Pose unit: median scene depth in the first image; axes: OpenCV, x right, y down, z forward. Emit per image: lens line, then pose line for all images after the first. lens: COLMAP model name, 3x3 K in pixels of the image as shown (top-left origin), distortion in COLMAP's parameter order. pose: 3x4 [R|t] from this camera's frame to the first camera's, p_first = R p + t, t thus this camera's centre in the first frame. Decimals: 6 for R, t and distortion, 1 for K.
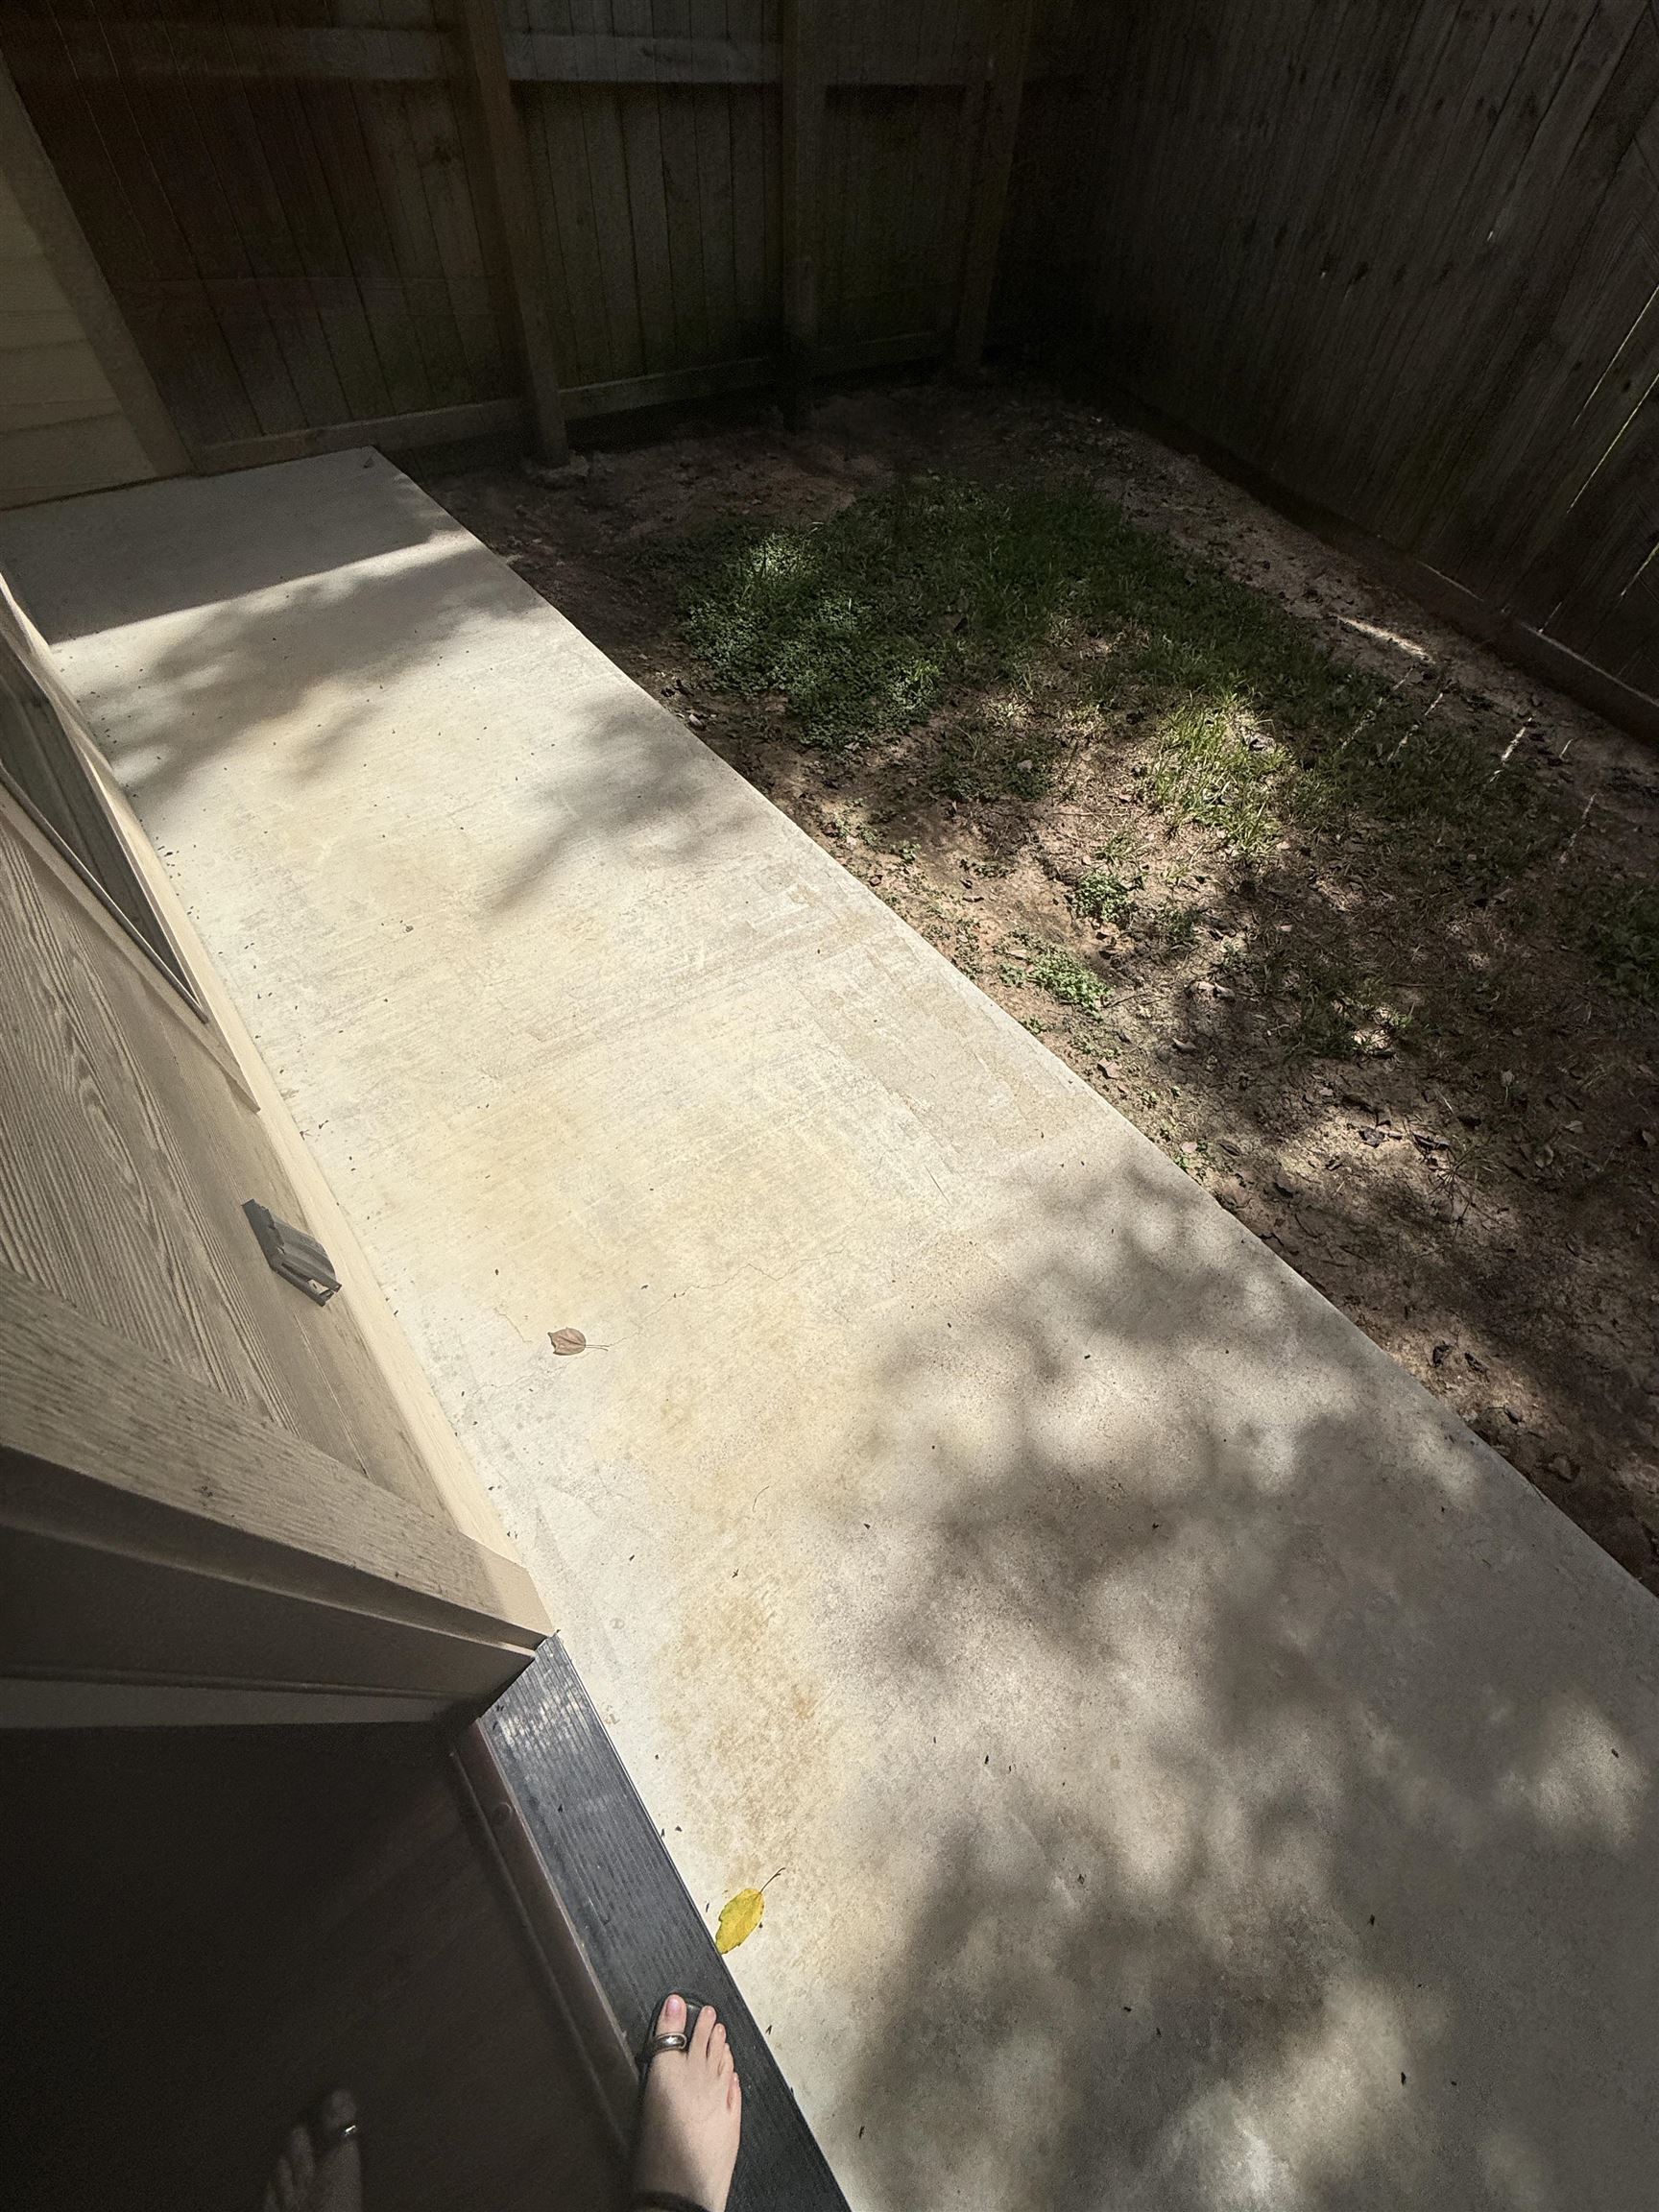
lens RADIAL K [[882.4, 0, 831.7], [0, 882.4, 1101.3], [0, 0, 1]] dist [0.001924, -0.000451]
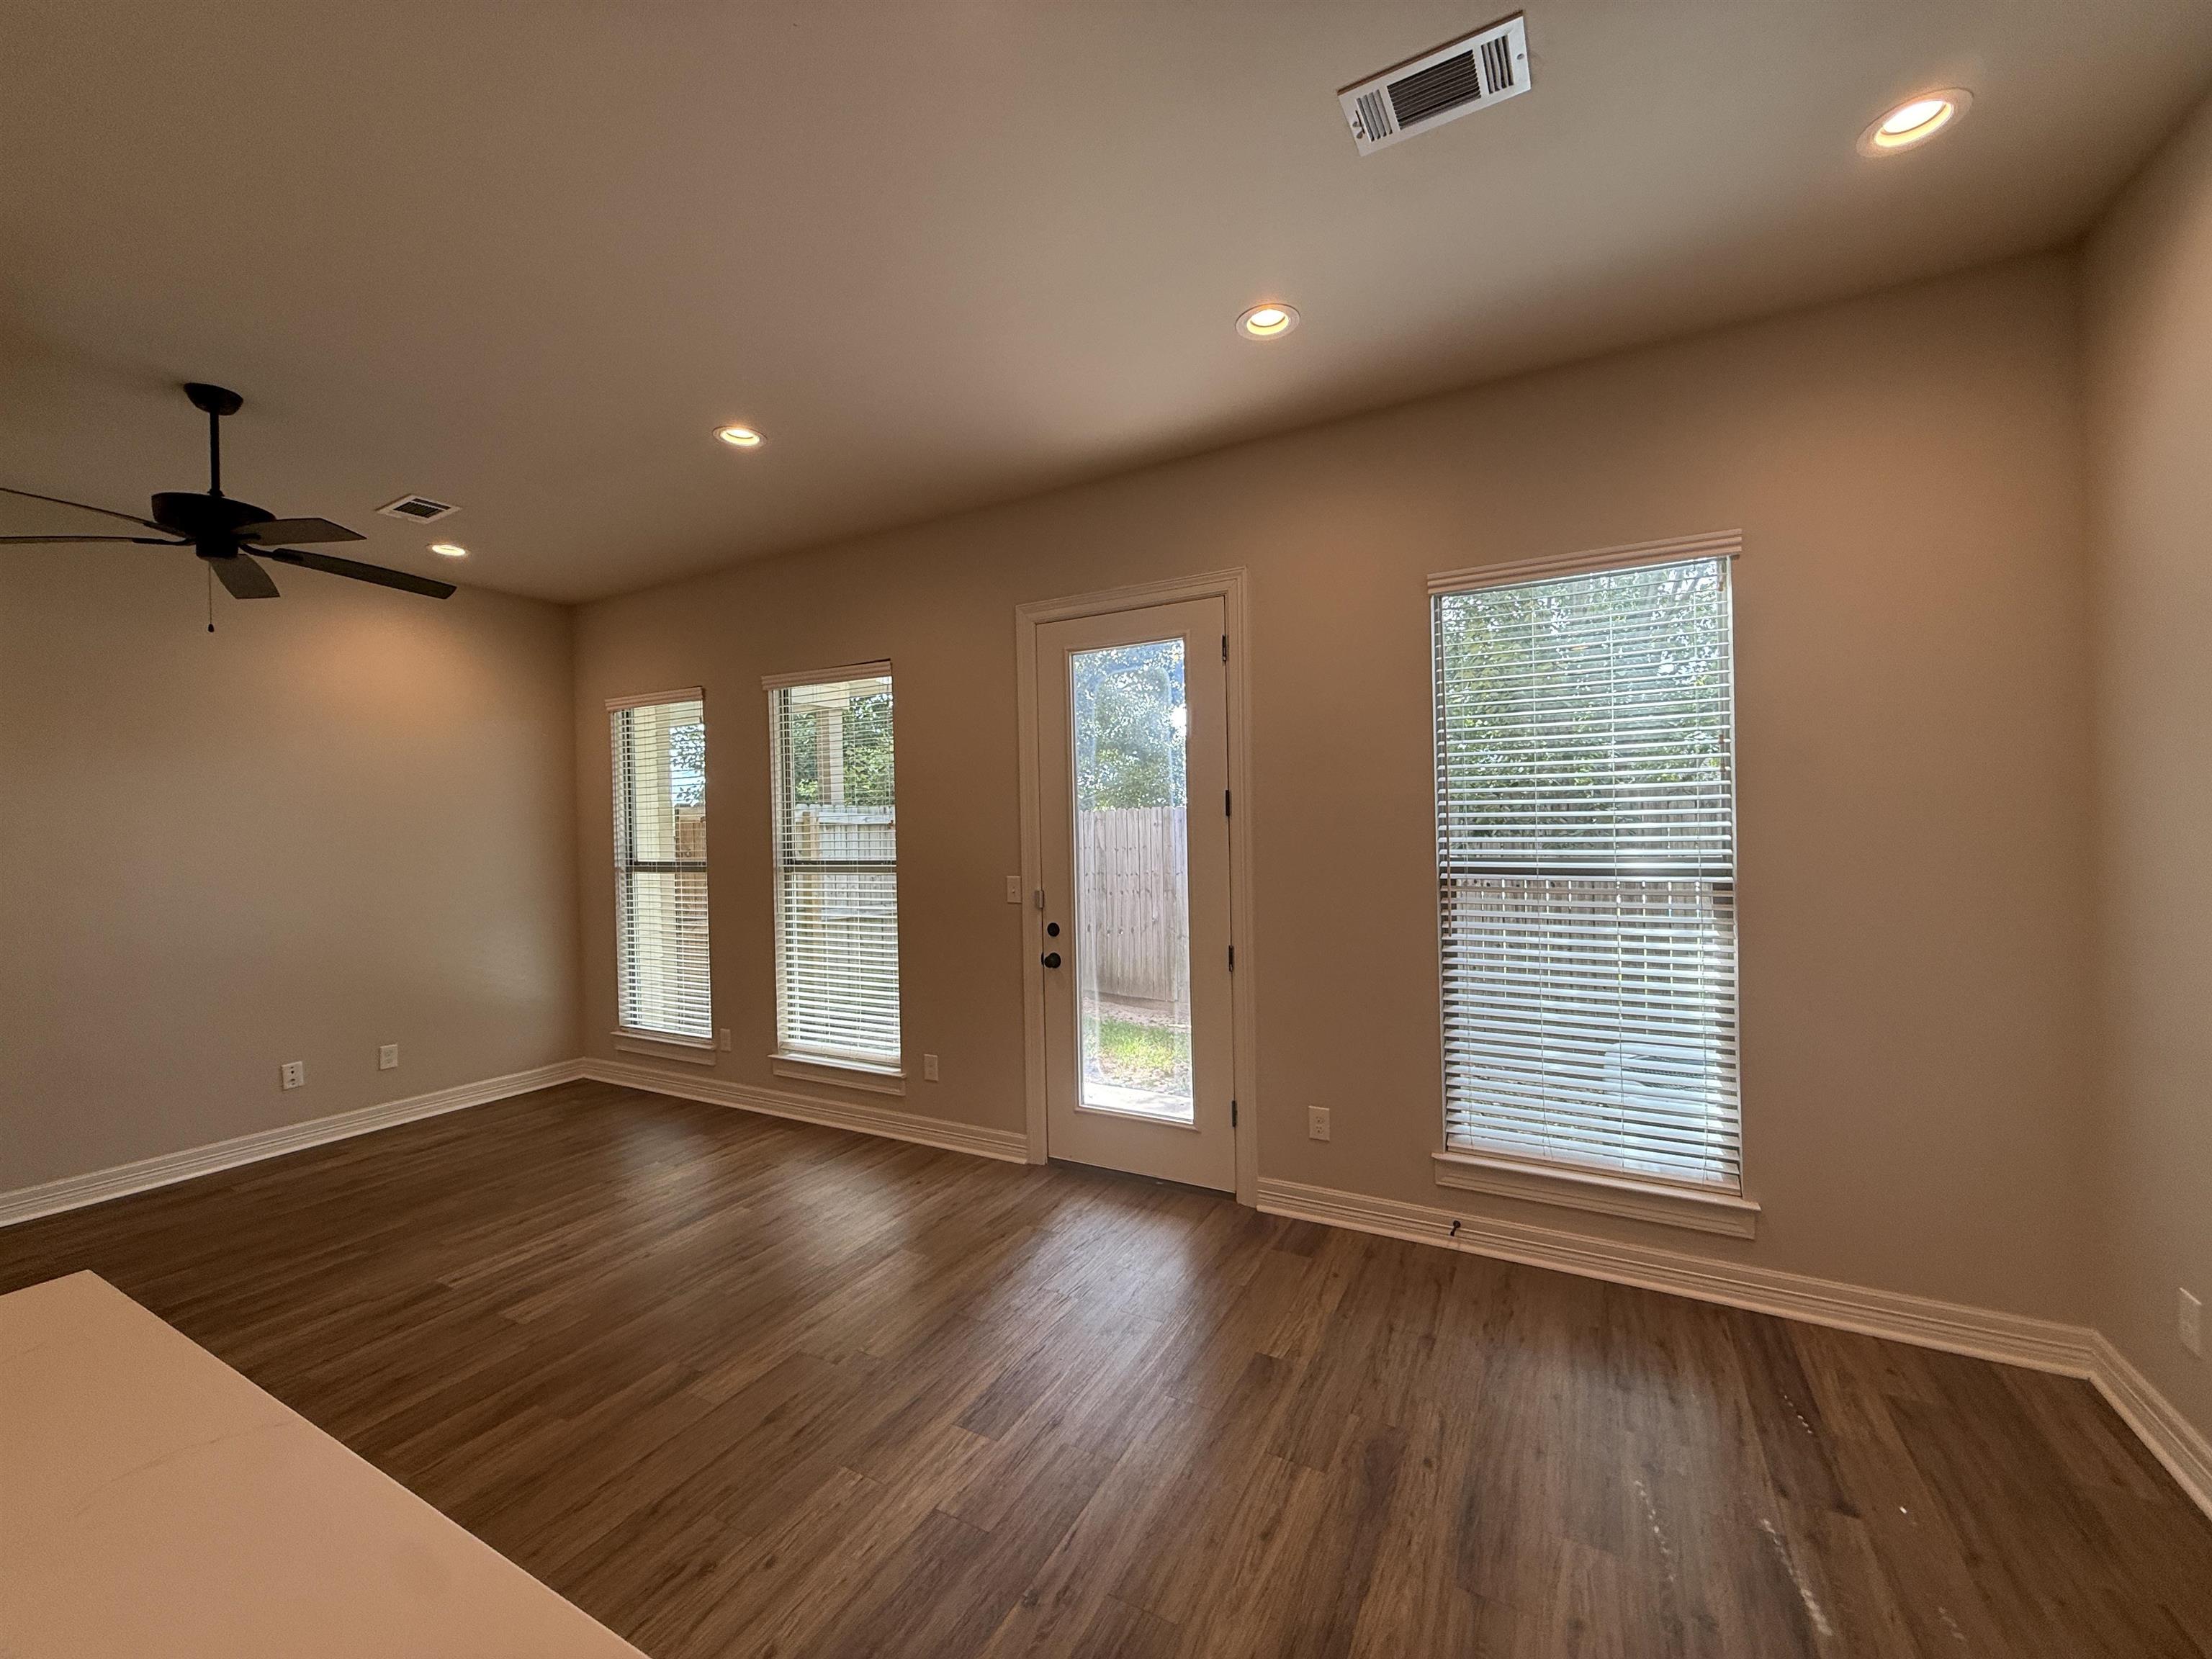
lens RADIAL K [[880.3, 0, 1100.1], [0, 880.3, 827.1], [0, 0, 1]] dist [0.001494, -0.000353]
pose [[0.915604, -0.073617, 0.395285, -0.622943], [0.365090, 0.564104, -0.740605, 1.061473], [-0.168461, 0.822416, 0.543372, -0.904590]]
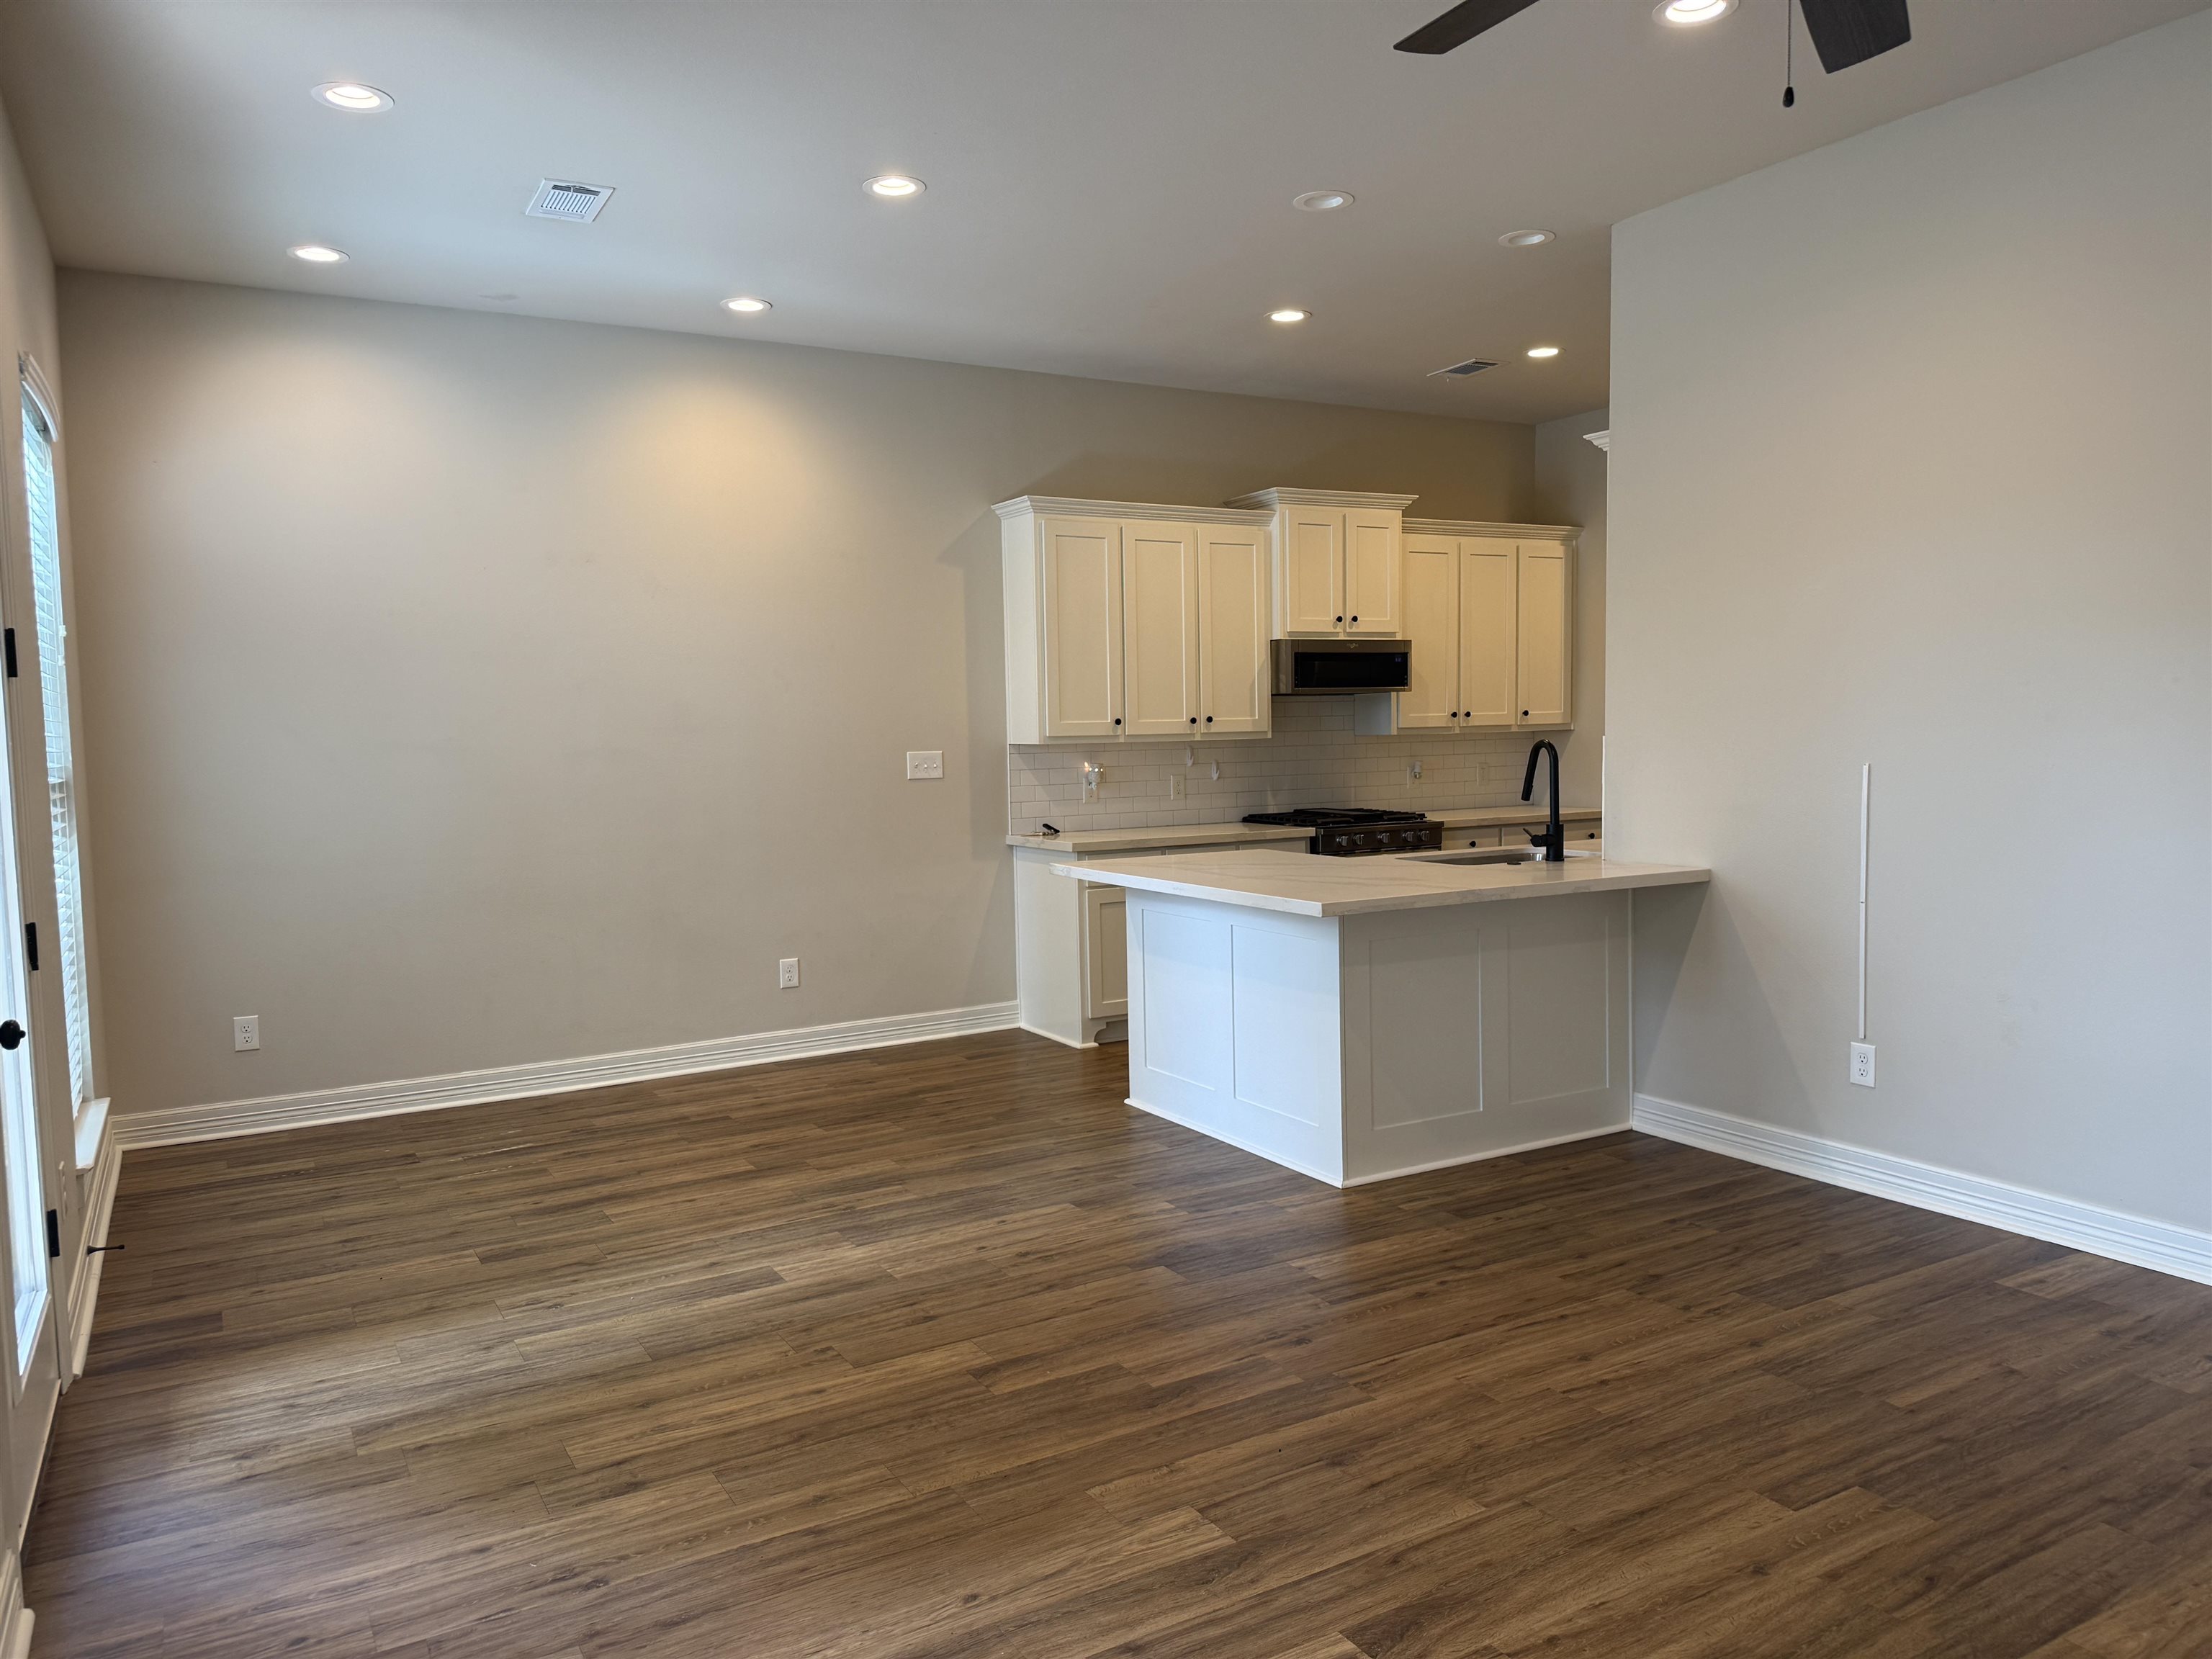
lens RADIAL K [[1539.0, 0, 1116.1], [0, 1539.0, 839.0], [0, 0, 1]] dist [0.082331, -0.115262]
pose [[-0.991392, -0.039580, 0.124799, -0.943005], [0.087731, 0.506726, 0.857632, -0.759790], [-0.097184, 0.861198, -0.498892, 0.397880]]
